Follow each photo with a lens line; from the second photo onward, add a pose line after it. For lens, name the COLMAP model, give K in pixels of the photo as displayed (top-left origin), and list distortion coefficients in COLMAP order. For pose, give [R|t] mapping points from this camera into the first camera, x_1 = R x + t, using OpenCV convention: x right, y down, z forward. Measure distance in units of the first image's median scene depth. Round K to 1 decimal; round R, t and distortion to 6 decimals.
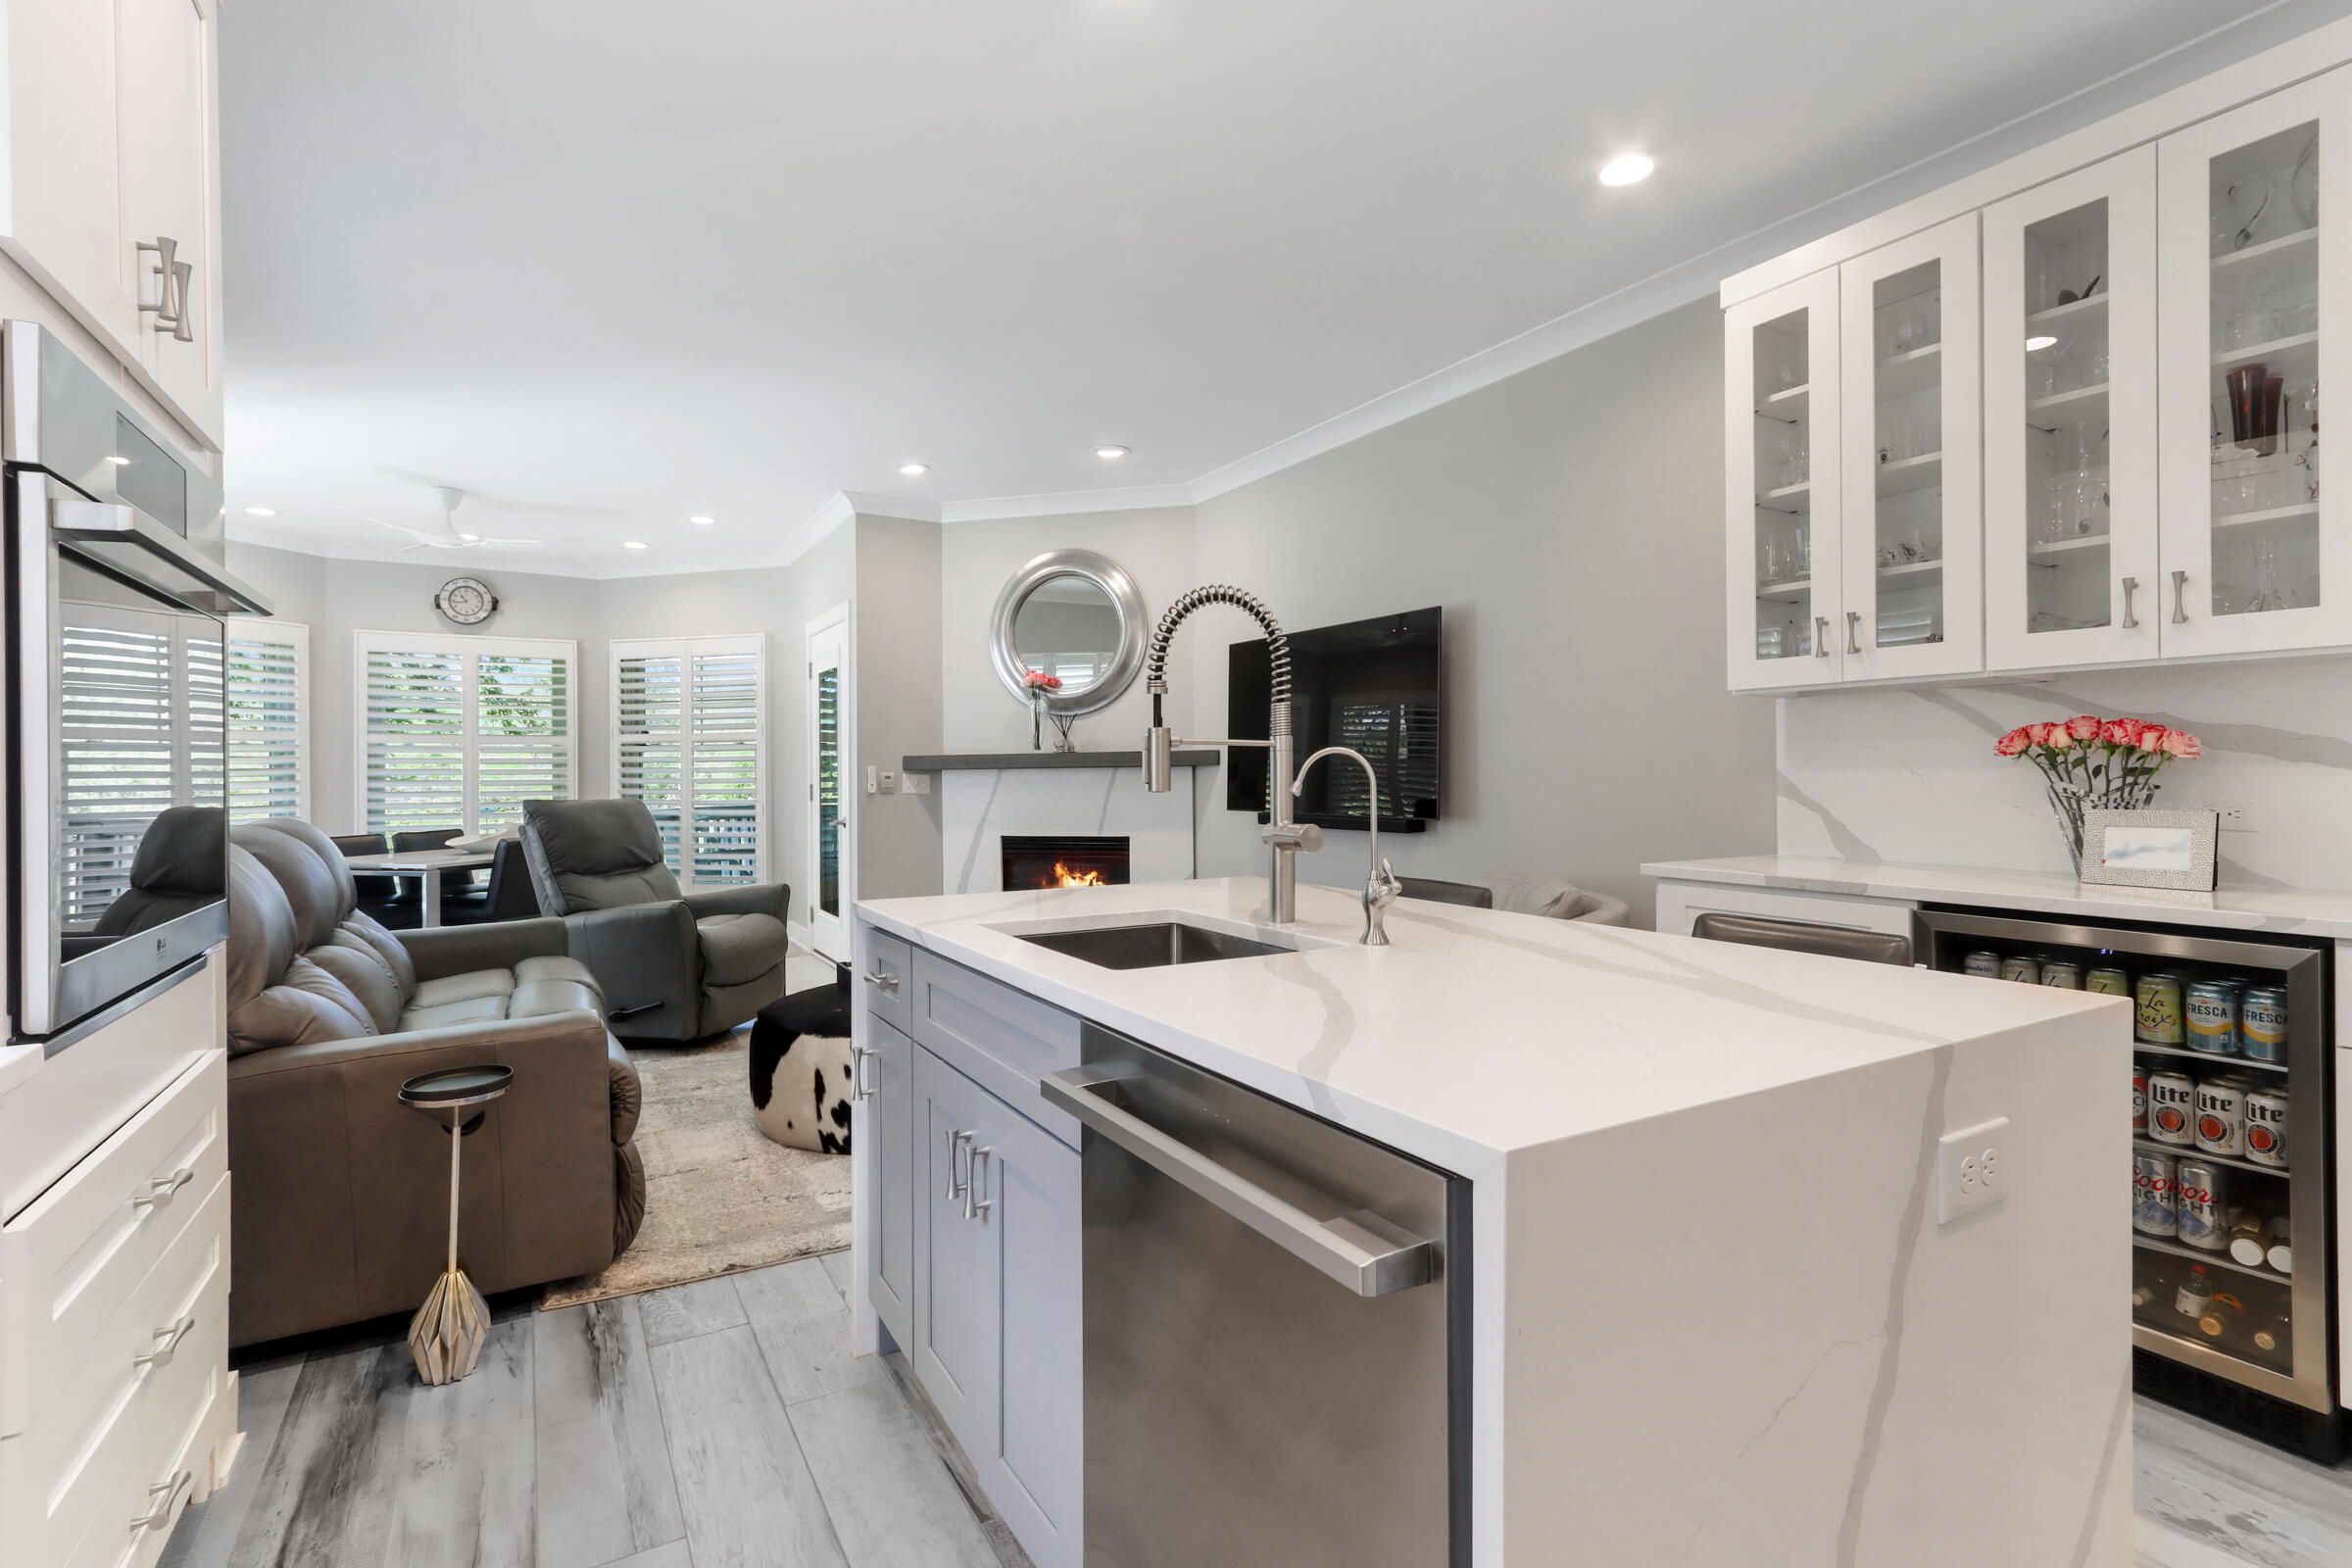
lens RADIAL K [[1125.6, 0, 1149.6], [0, 1125.6, 768.9], [0, 0, 1]] dist [0.003306, 0.003374]
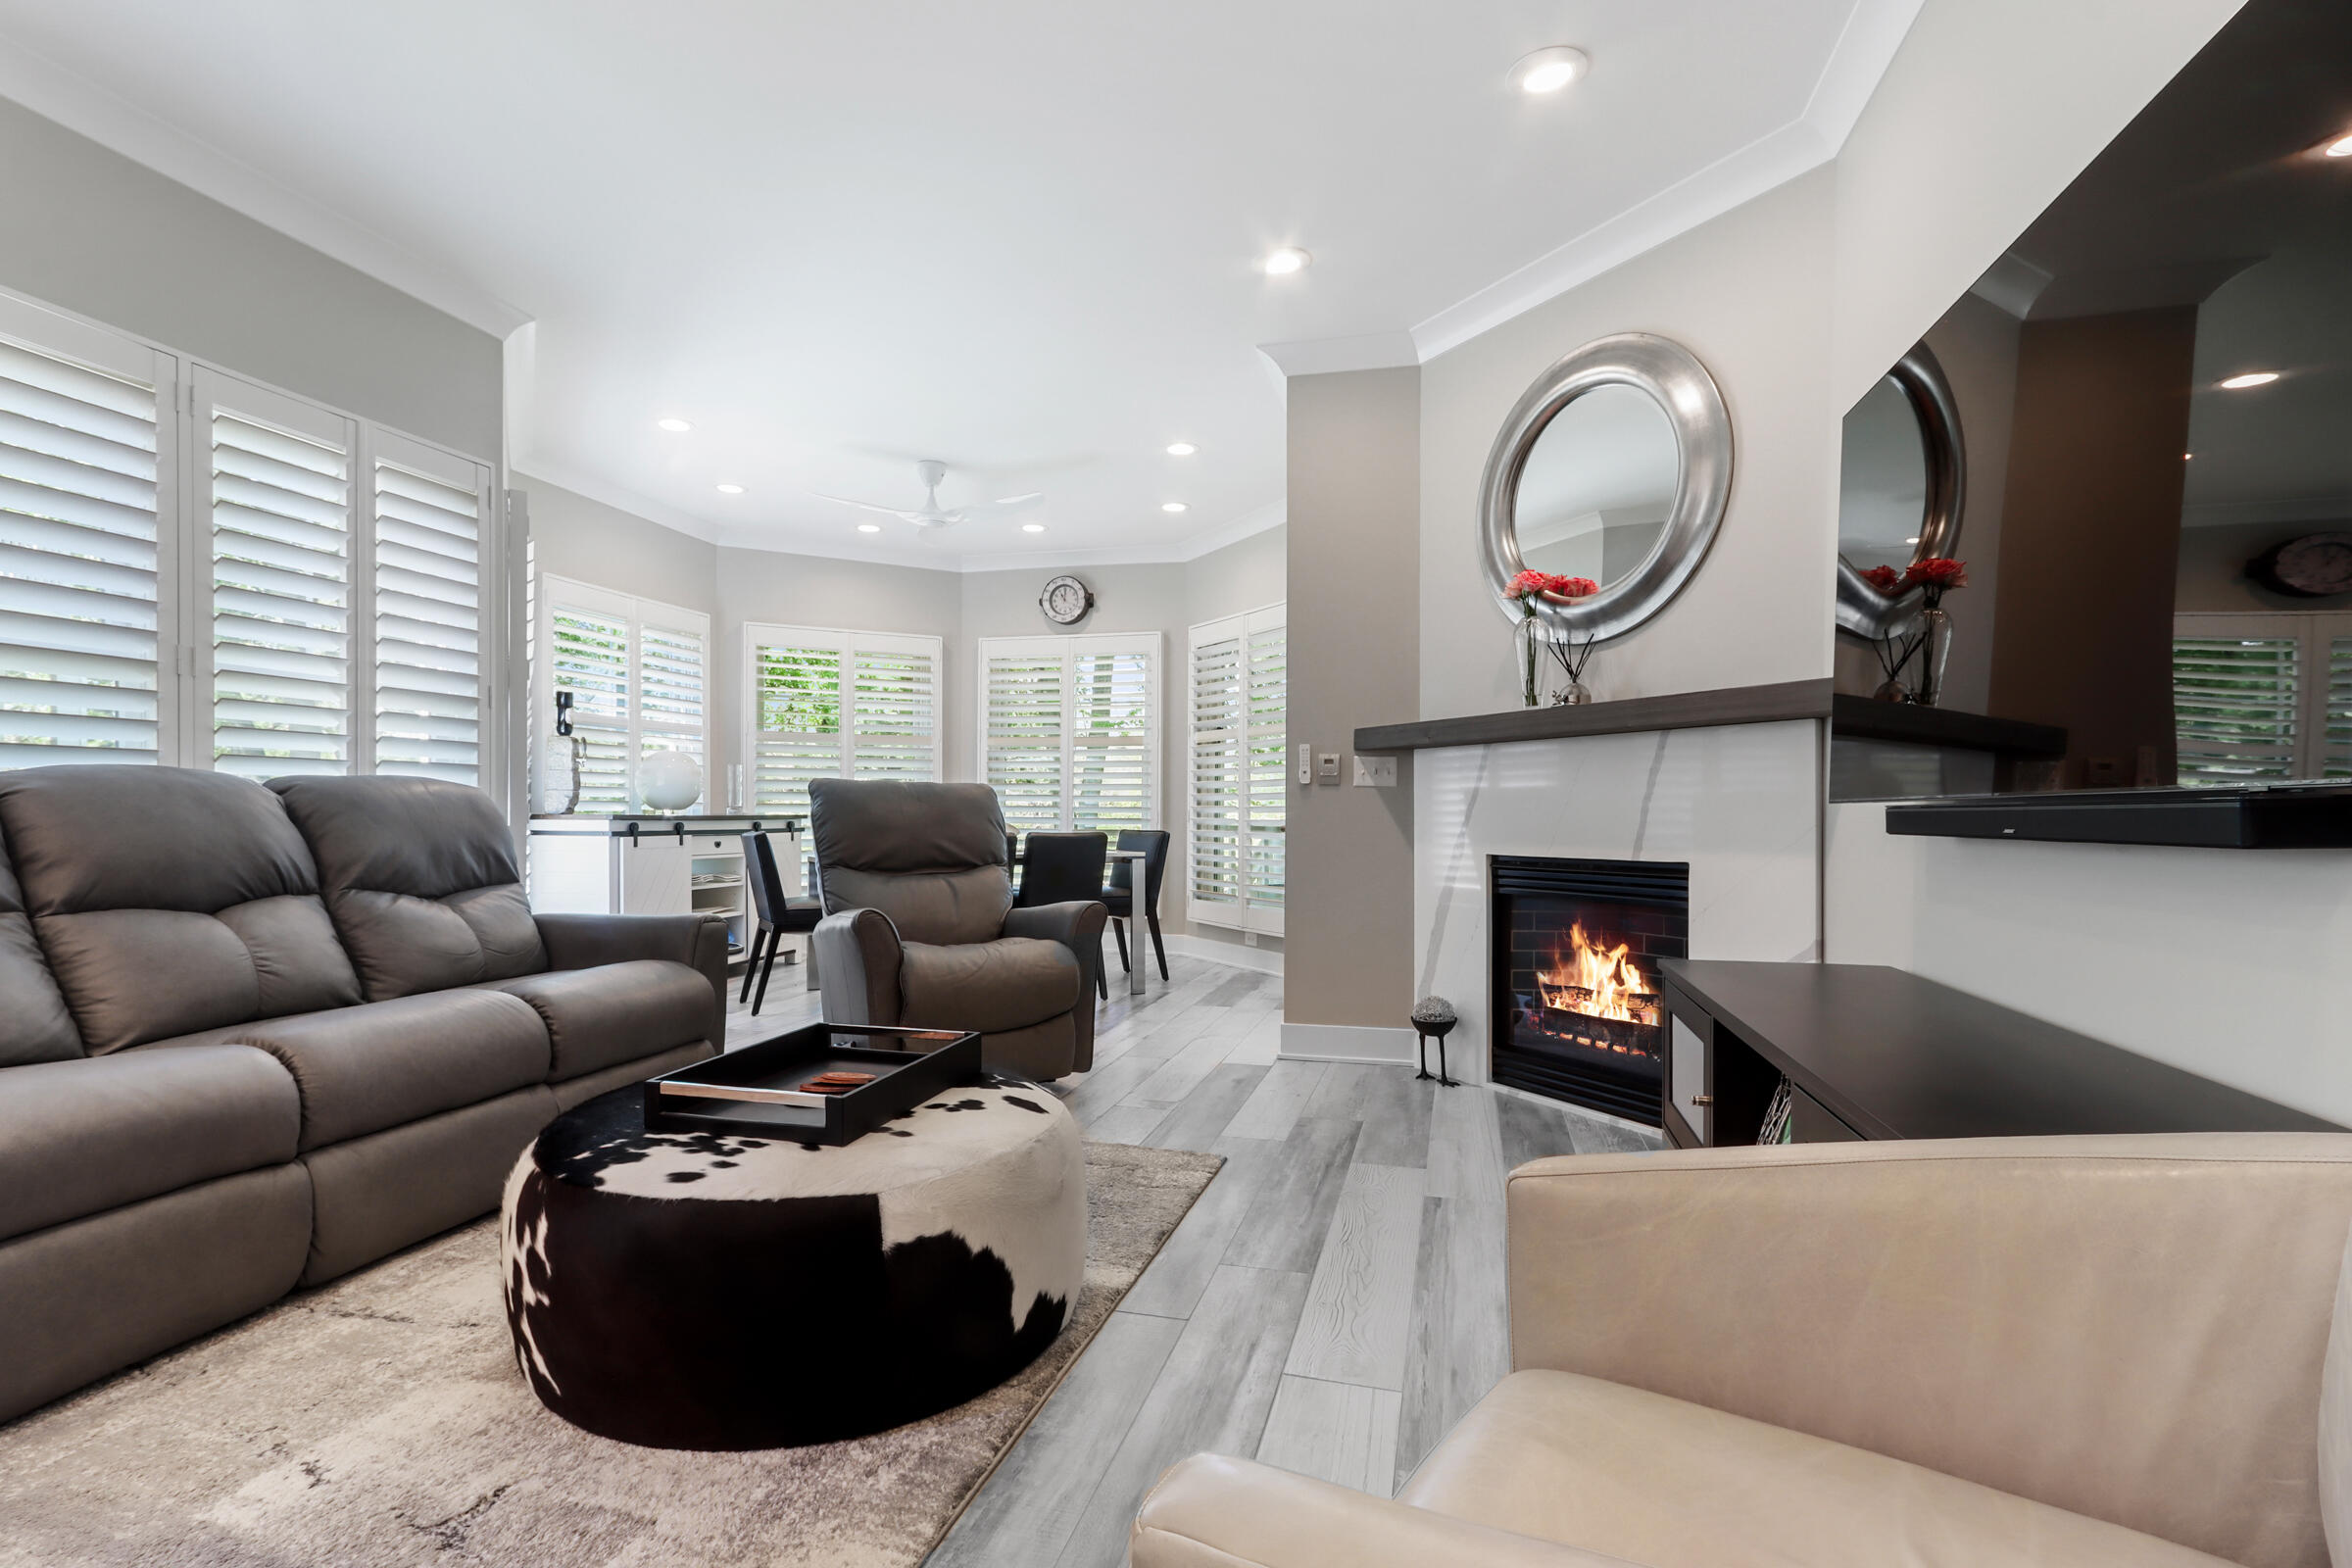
lens RADIAL K [[1125.6, 0, 1145.2], [0, 1125.6, 813.4], [0, 0, 1]] dist [0.003306, 0.003374]
pose [[0.704596, 0.010527, -0.709530, 0.169925], [-0.008031, 0.999944, 0.006860, 0.035624], [0.709563, 0.000865, 0.704642, 0.454145]]
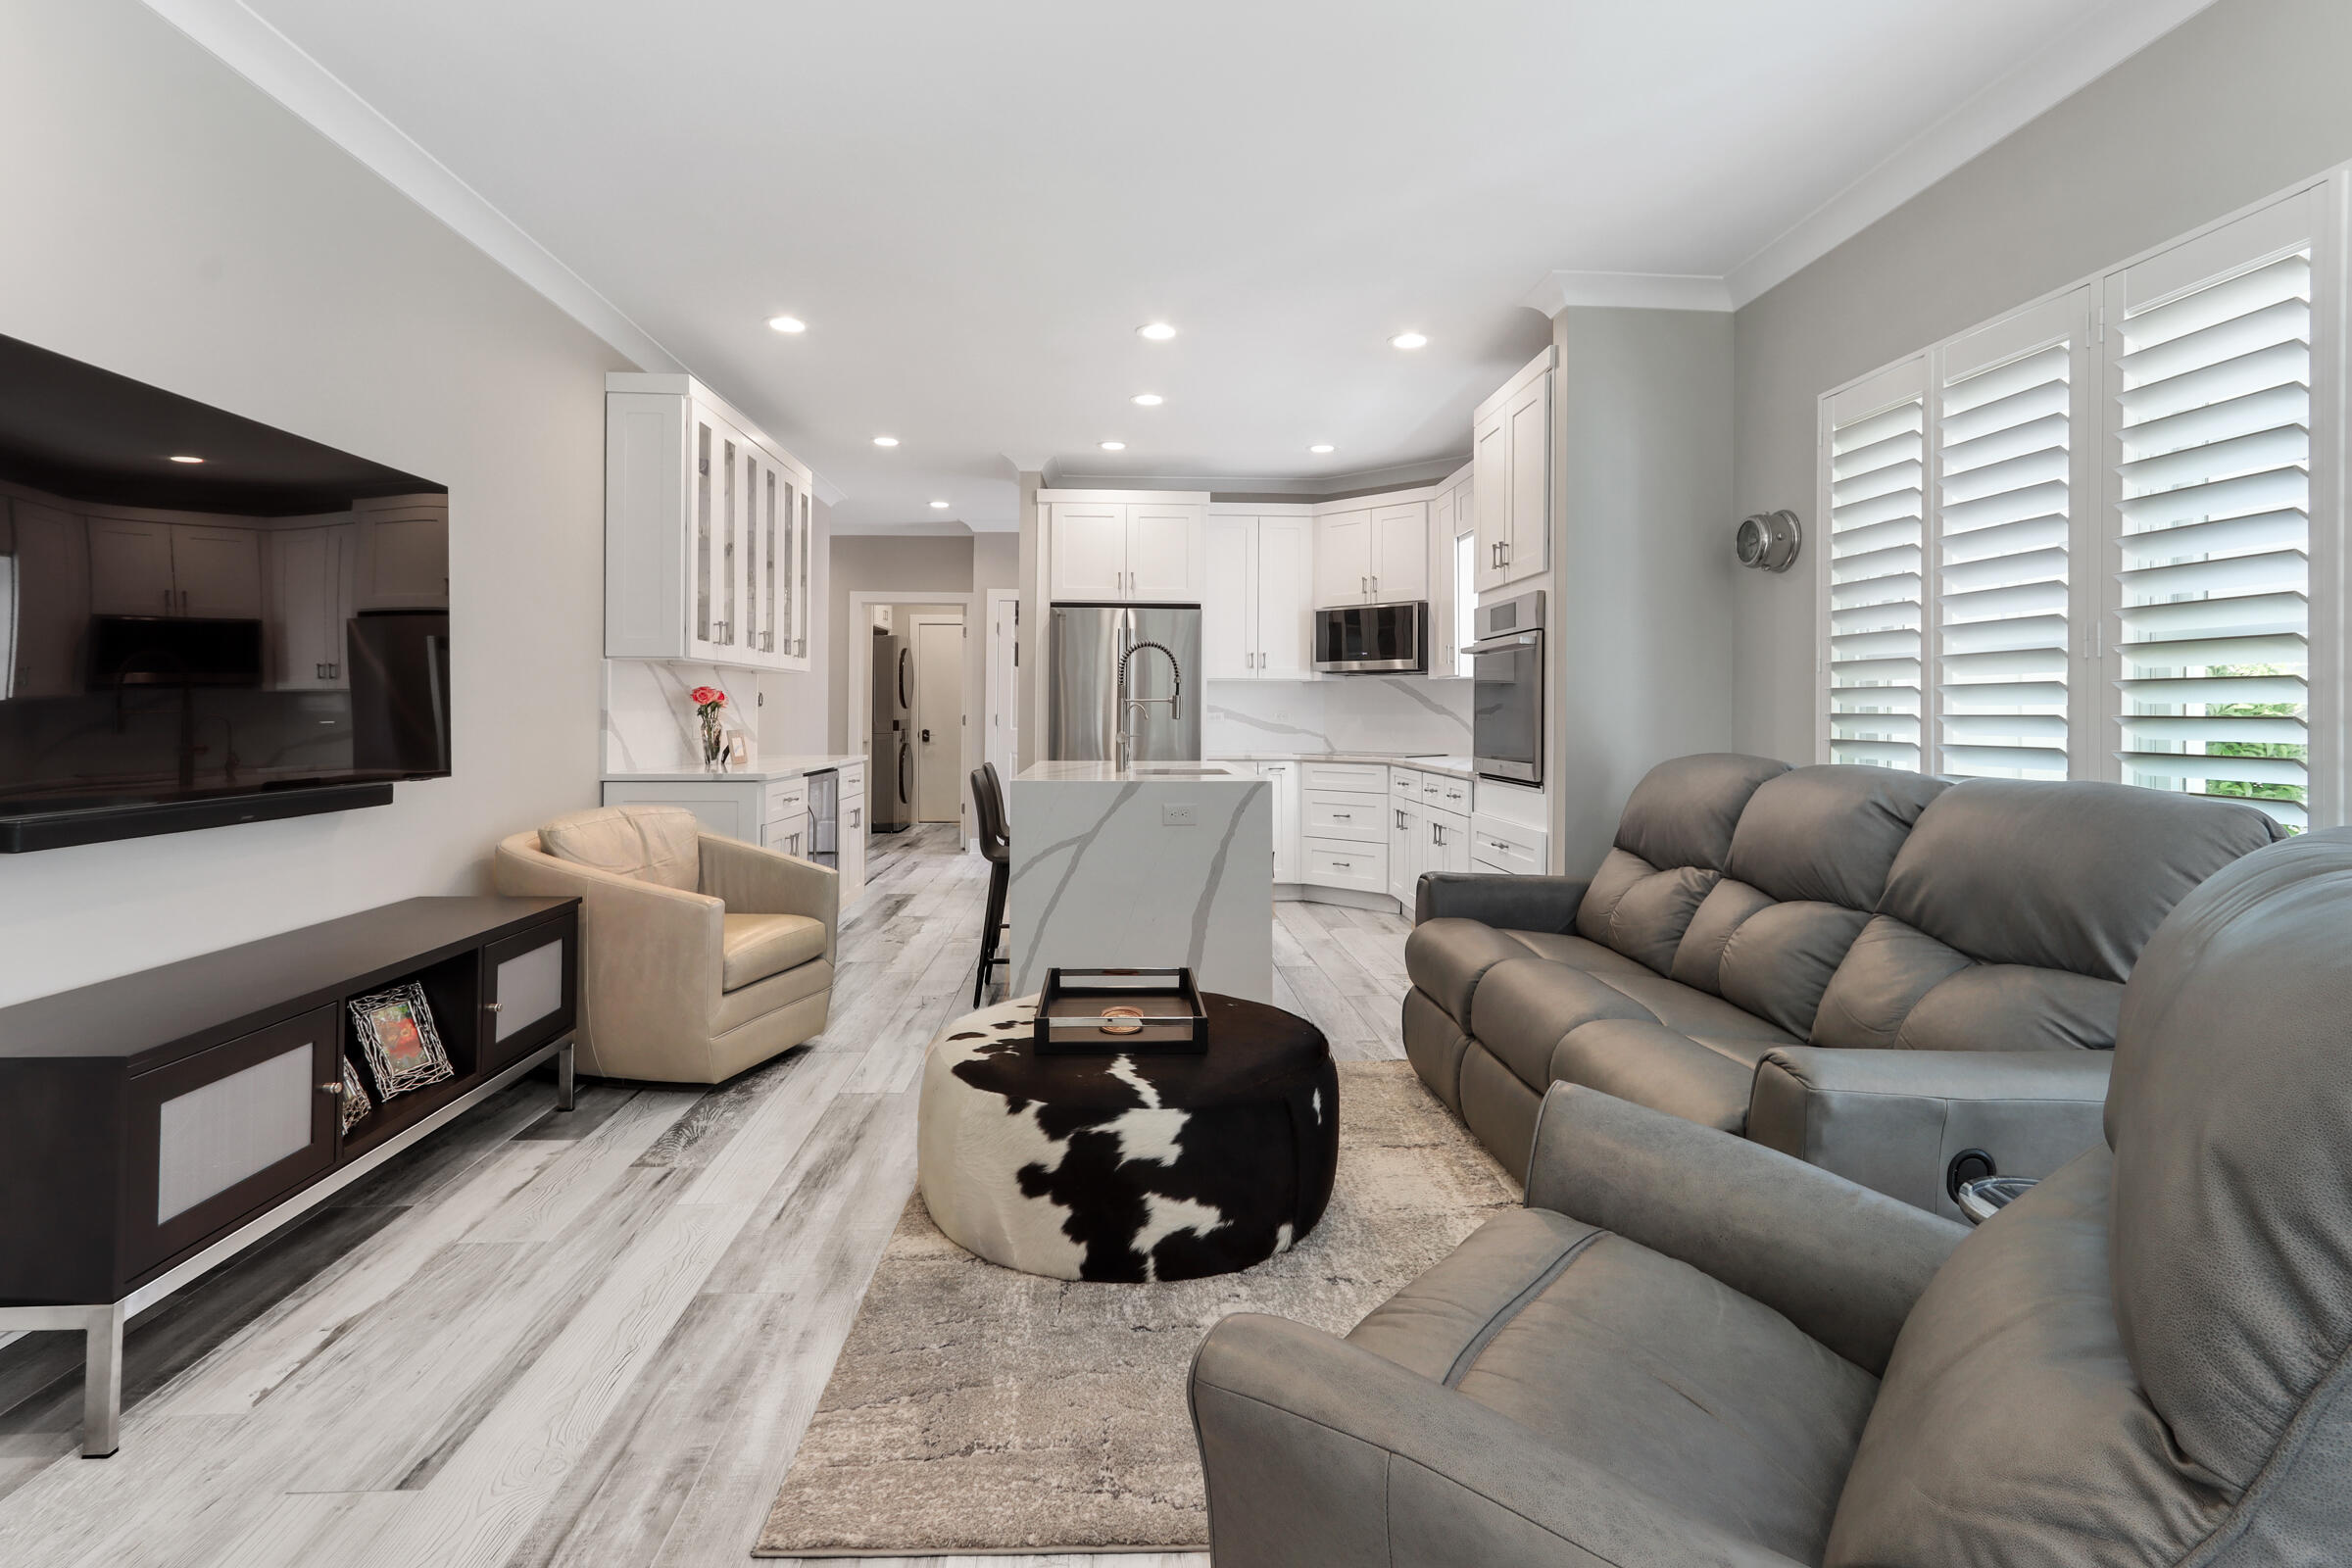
lens RADIAL K [[1125.6, 0, 1166.1], [0, 1125.6, 705.3], [0, 0, 1]] dist [0.003306, 0.003374]
pose [[-0.896750, 0.006627, 0.442488, -0.343055], [0.001418, 0.999926, -0.012102, 0.005596], [-0.442535, -0.010225, -0.896693, 1.008057]]
